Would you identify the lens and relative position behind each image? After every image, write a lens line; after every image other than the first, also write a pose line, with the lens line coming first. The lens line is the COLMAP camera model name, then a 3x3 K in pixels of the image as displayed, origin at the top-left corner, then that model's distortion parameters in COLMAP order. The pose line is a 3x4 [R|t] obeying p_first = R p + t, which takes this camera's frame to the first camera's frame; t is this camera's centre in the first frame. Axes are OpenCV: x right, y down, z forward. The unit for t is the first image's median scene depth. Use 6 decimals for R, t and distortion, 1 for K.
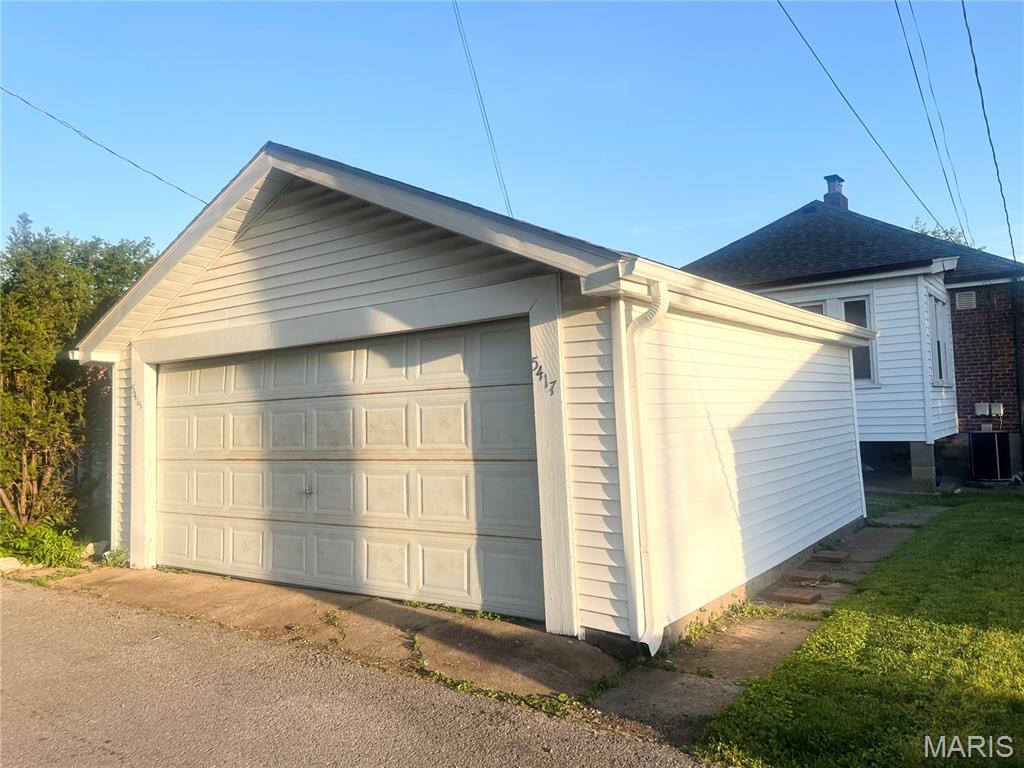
lens RADIAL K [[759.4, 0, 505.8], [0, 759.4, 384.8], [0, 0, 1]] dist [0.056029, -0.003141]
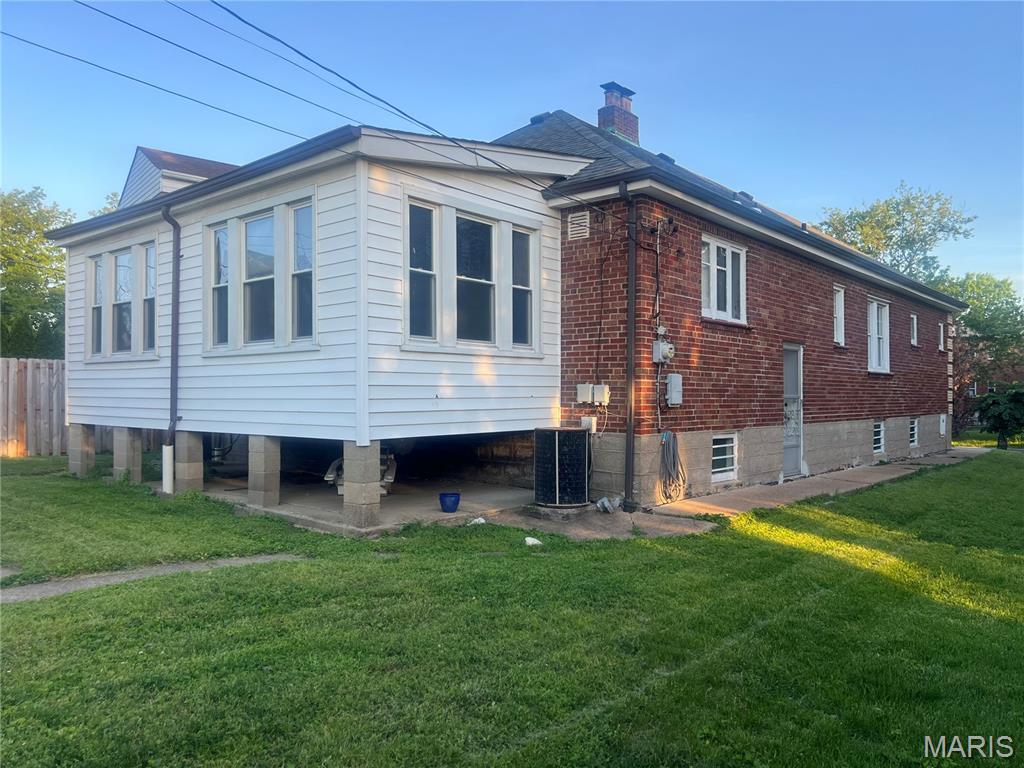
lens RADIAL K [[759.4, 0, 505.8], [0, 759.4, 384.8], [0, 0, 1]] dist [0.056029, -0.003141]
pose [[0.996521, 0.033355, -0.076374, 0.597425], [-0.031301, 0.999120, 0.027935, 0.008380], [0.077239, -0.025447, 0.996688, 0.362256]]
